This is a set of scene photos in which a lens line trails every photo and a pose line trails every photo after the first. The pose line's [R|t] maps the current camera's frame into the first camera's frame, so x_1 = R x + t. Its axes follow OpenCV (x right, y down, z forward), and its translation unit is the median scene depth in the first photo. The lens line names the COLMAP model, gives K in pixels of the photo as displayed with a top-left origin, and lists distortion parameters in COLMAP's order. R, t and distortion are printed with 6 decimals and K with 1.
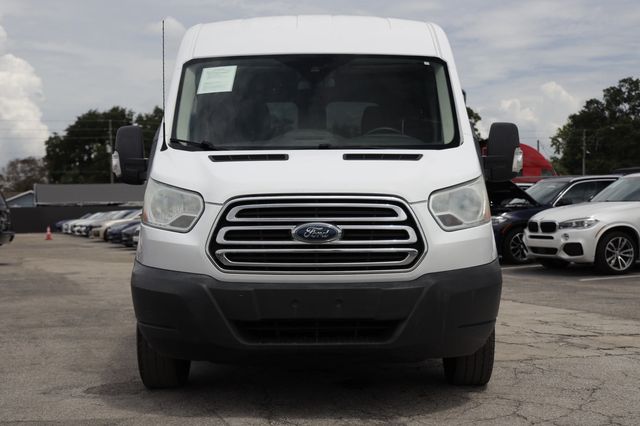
lens RADIAL K [[916.3, 0, 320.5], [0, 916.3, 233.4], [0, 0, 1]] dist [0.155255, 0.031054]
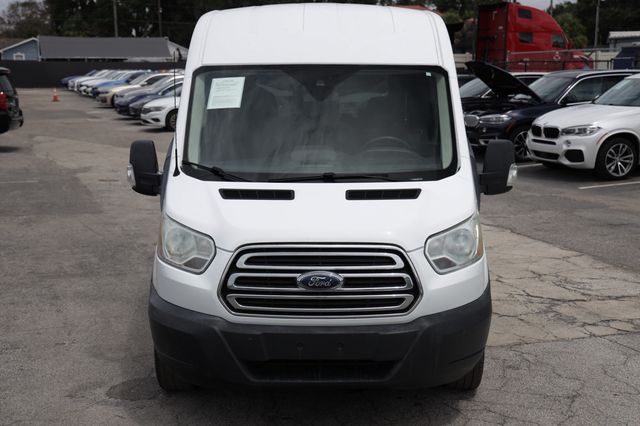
lens RADIAL K [[912.4, 0, 328.0], [0, 912.4, 213.3], [0, 0, 1]] dist [0.160637, 0.026913]
pose [[0.999981, 0.006099, 0.000674, 0.002807], [-0.006133, 0.989480, 0.144541, -0.180636], [0.000214, -0.144543, 0.989499, -0.040972]]
